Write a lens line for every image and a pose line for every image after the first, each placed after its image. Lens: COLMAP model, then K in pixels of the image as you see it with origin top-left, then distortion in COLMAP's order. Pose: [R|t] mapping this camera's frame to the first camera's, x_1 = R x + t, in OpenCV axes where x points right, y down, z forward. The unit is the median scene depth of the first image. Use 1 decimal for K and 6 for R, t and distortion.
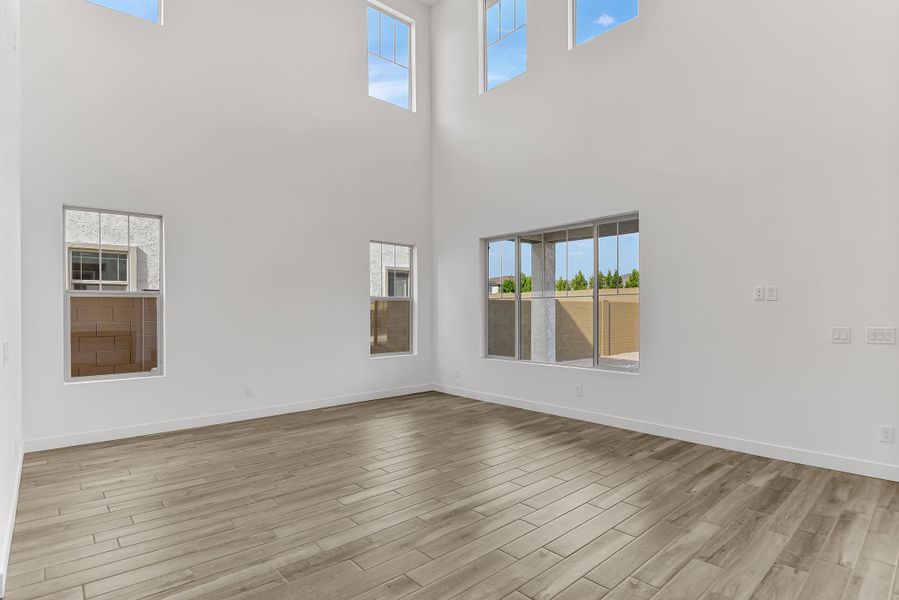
lens RADIAL K [[459.9, 0, 449.5], [0, 459.9, 300.0], [0, 0, 1]] dist [0.001236, -0.015737]
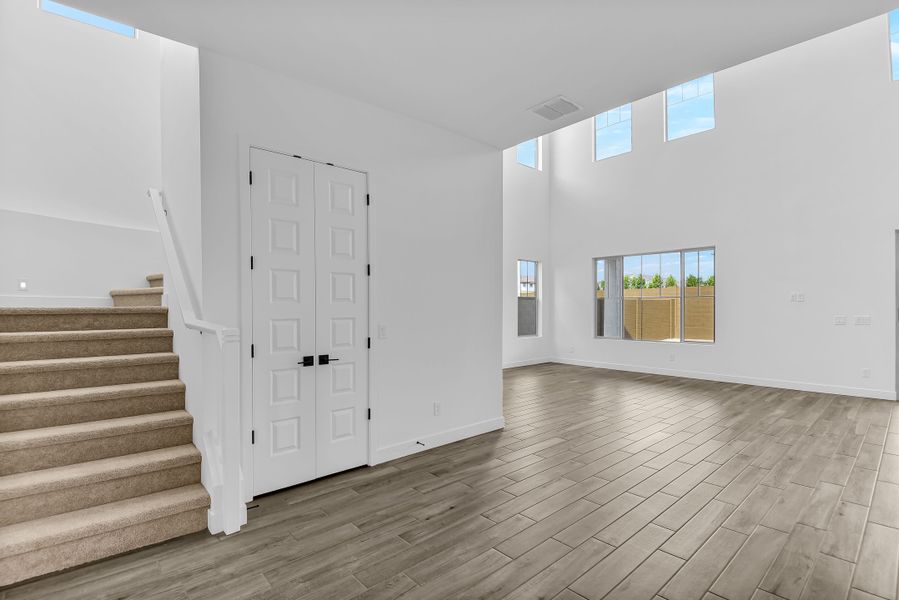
lens RADIAL K [[428.7, 0, 449.5], [0, 428.7, 300.0], [0, 0, 1]] dist [0.000641, -0.018920]
pose [[0.999967, -0.000105, -0.008093, -0.596392], [0.000175, 0.999963, 0.008551, -0.016060], [0.008092, -0.008552, 0.999931, -0.603136]]
